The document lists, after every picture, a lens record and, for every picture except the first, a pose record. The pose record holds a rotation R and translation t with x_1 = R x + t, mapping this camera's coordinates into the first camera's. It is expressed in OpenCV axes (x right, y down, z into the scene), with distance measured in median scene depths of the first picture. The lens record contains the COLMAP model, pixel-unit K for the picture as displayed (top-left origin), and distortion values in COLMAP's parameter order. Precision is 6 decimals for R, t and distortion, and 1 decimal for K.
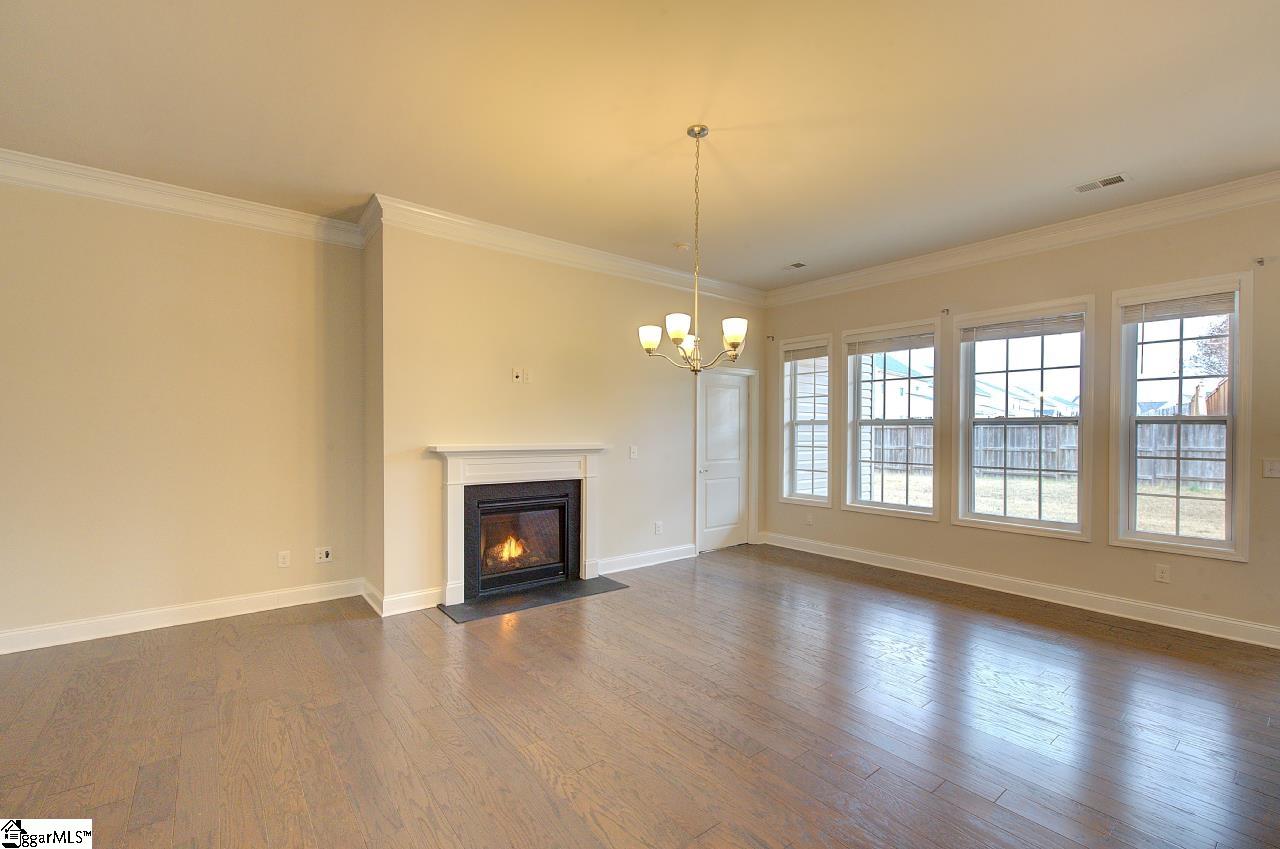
lens RADIAL K [[551.1, 0, 644.1], [0, 551.1, 435.3], [0, 0, 1]] dist [-0.012420, 0.000286]
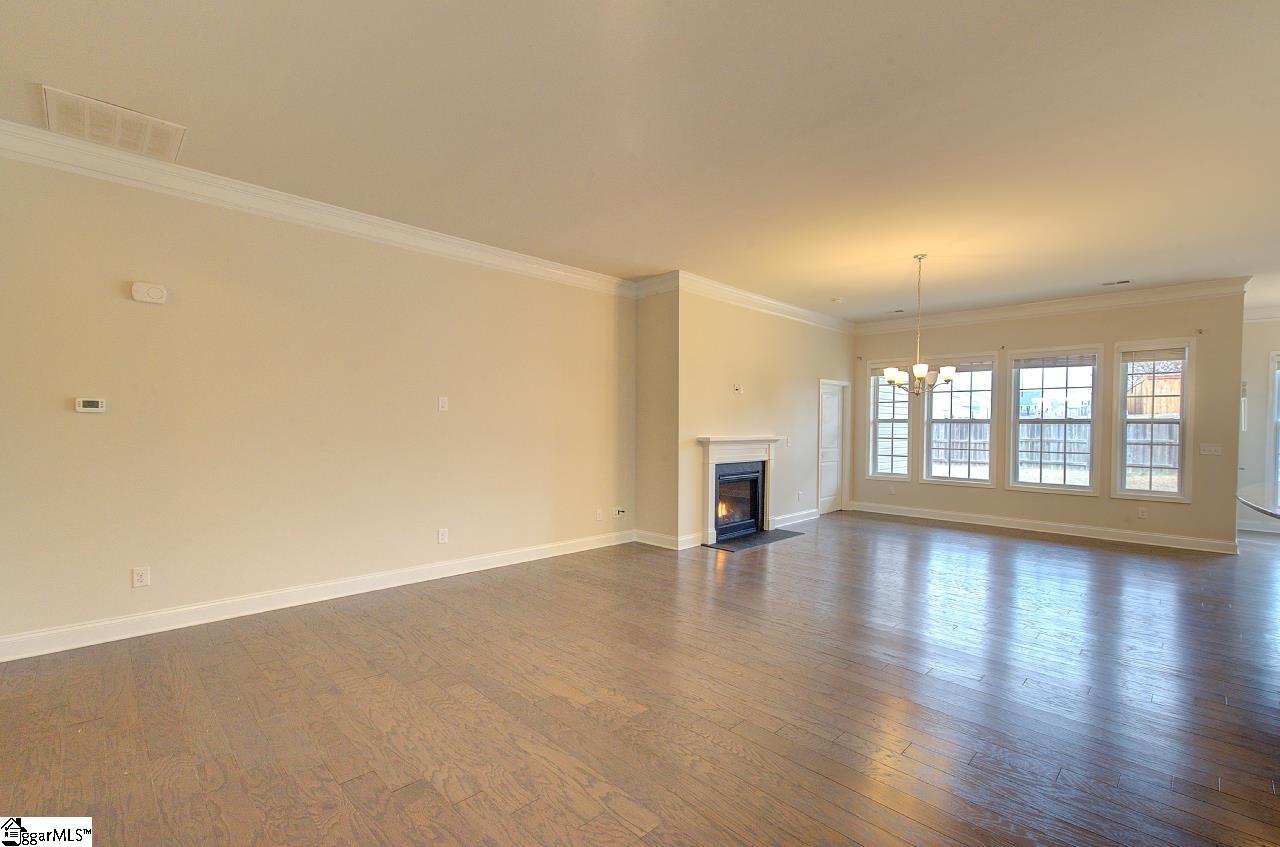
lens RADIAL K [[551.1, 0, 644.1], [0, 551.1, 434.3], [0, 0, 1]] dist [-0.012420, 0.000286]
pose [[0.994507, 0.000272, 0.104674, -0.580375], [-0.001268, 0.999955, 0.009446, -0.002030], [-0.104667, -0.009527, 0.994462, -0.391388]]
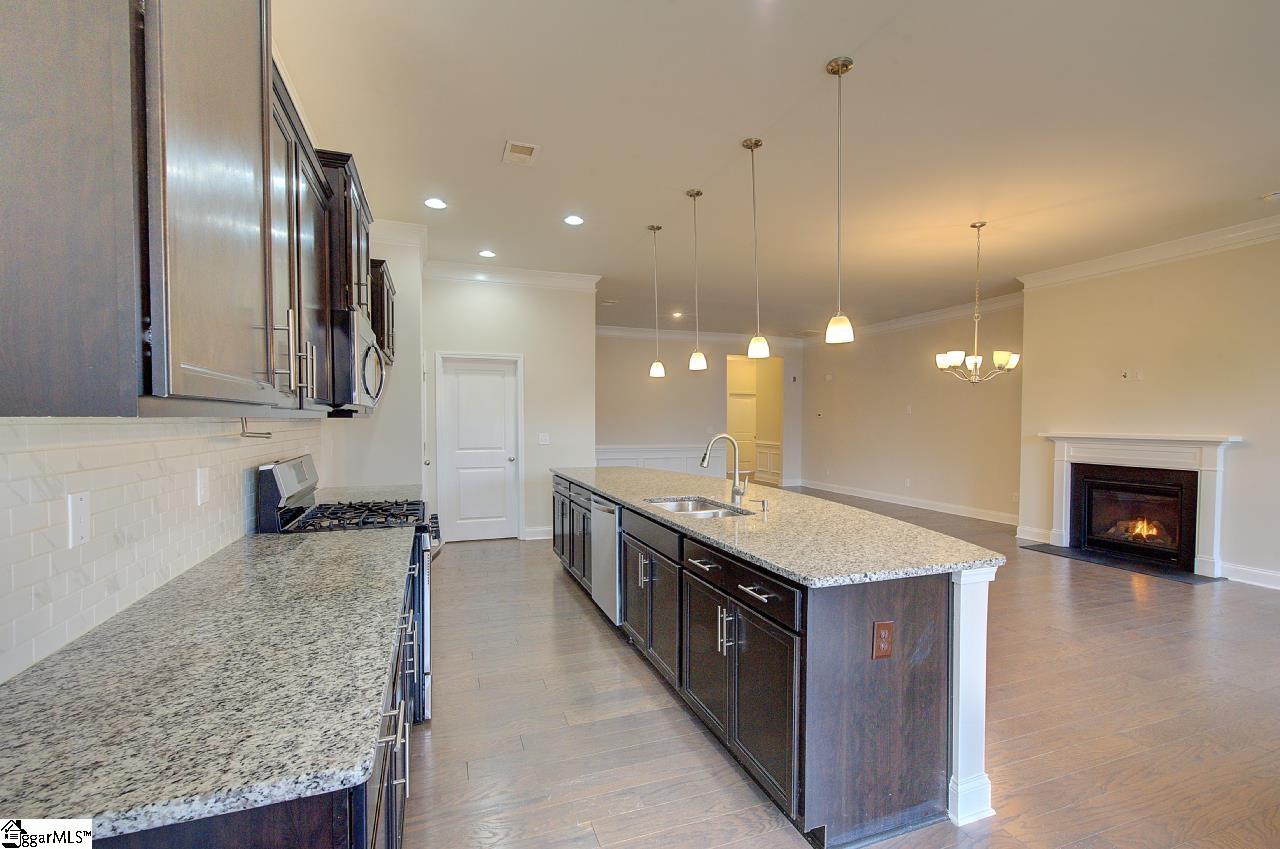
lens RADIAL K [[551.1, 0, 644.1], [0, 551.1, 435.3], [0, 0, 1]] dist [-0.012420, 0.000286]
pose [[-0.334715, 0.018233, -0.942143, 1.120978], [-0.011233, 0.999665, 0.023337, 0.004268], [0.942253, 0.018395, -0.334398, 0.397562]]
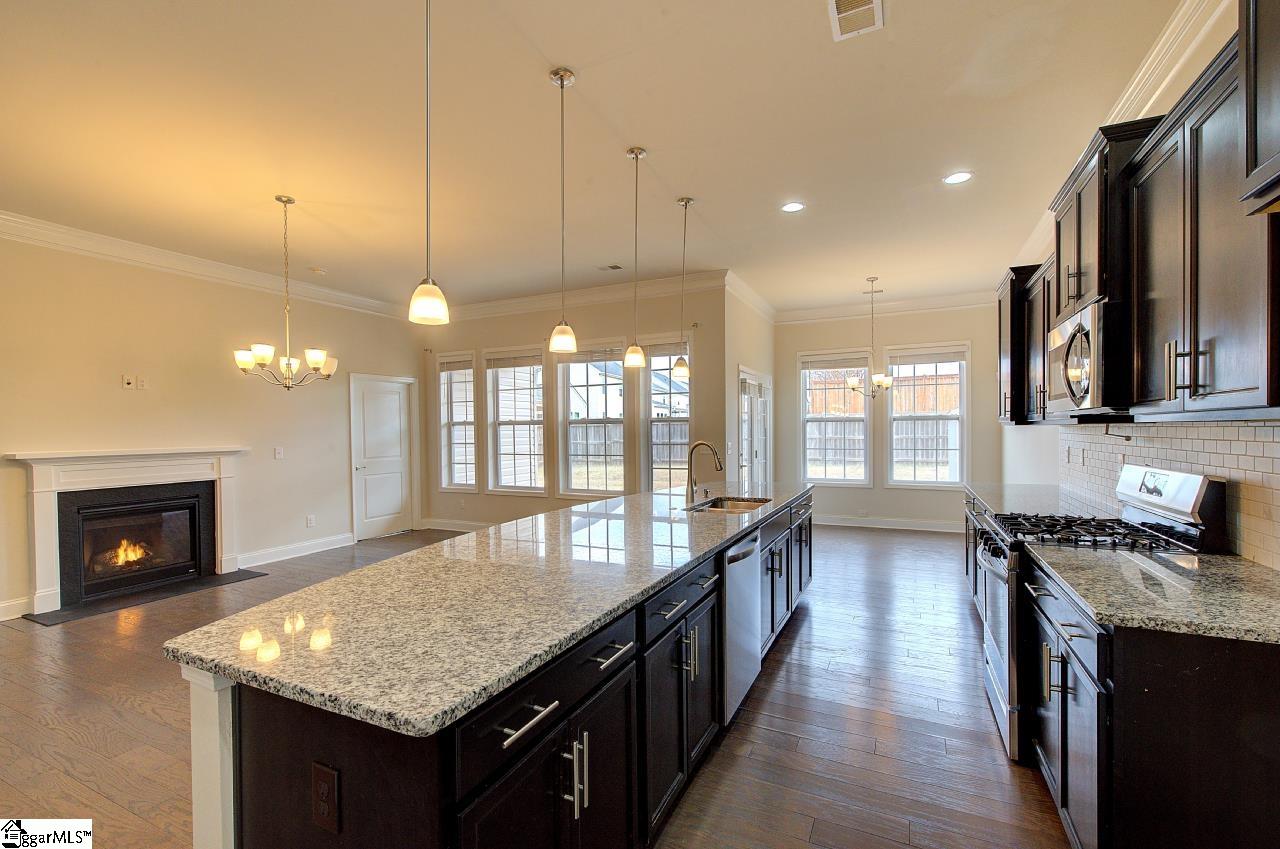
lens RADIAL K [[548.6, 0, 643.2], [0, 548.6, 435.7], [0, 0, 1]] dist [0.000854, 0.000783]
pose [[0.899719, -0.021315, 0.435950, 0.169188], [0.019306, 0.999773, 0.009038, 0.000350], [-0.436043, 0.000284, 0.899926, -0.310522]]
